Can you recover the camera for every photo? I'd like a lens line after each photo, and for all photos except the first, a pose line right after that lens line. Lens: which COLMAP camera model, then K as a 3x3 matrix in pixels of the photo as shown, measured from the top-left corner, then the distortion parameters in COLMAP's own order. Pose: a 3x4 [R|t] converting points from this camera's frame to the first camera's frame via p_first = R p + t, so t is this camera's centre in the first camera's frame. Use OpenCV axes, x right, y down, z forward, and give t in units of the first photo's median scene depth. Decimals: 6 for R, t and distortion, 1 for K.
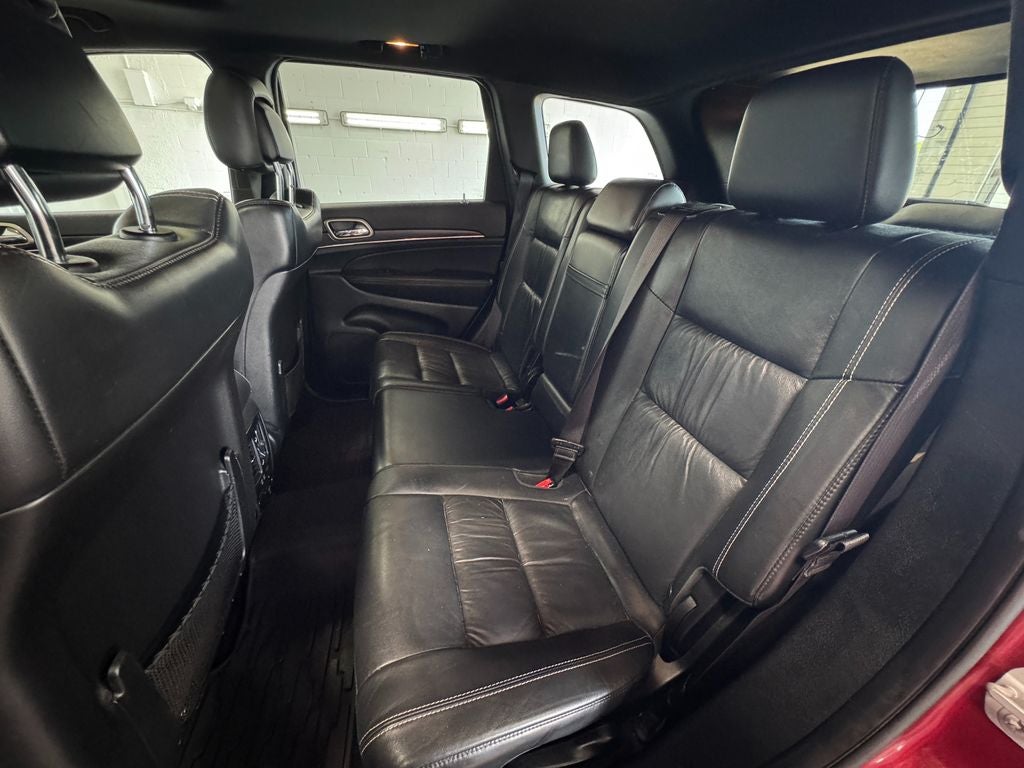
lens RADIAL K [[402.4, 0, 506.7], [0, 402.4, 385.2], [0, 0, 1]] dist [-0.011632, 0.001208]
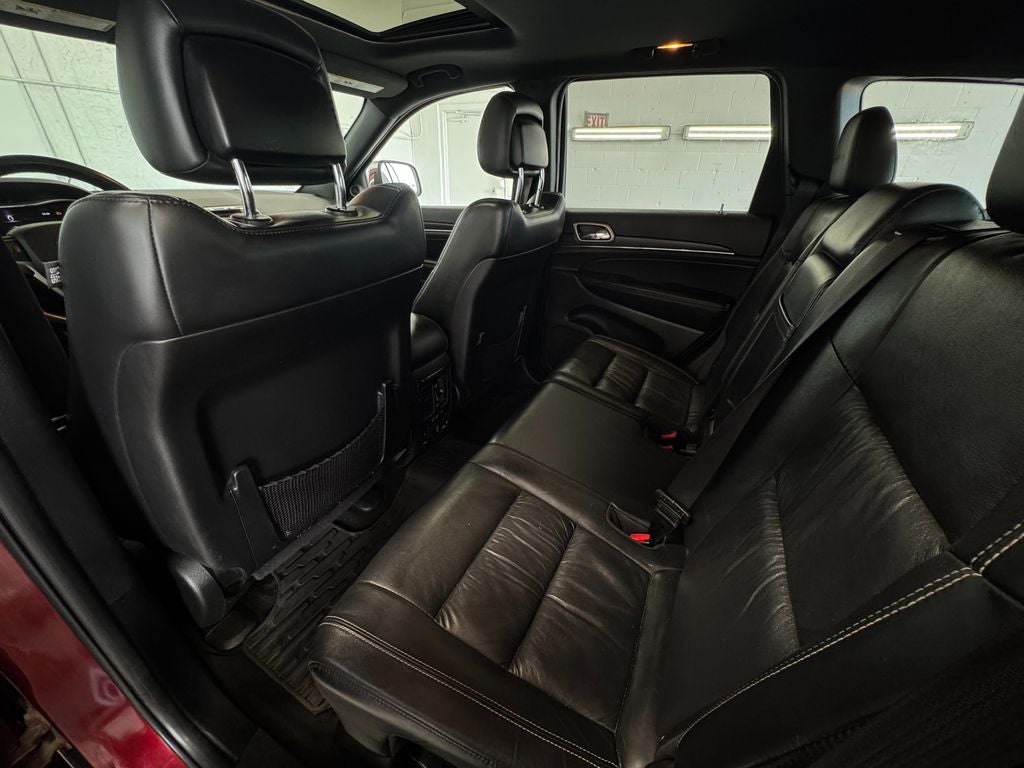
lens RADIAL K [[402.4, 0, 518.2], [0, 402.4, 385.5], [0, 0, 1]] dist [-0.011632, 0.001208]
pose [[0.752775, 0.295701, -0.588125, 0.216816], [-0.312435, 0.946880, 0.076175, -0.029434], [0.579409, 0.126409, 0.805175, 0.091773]]
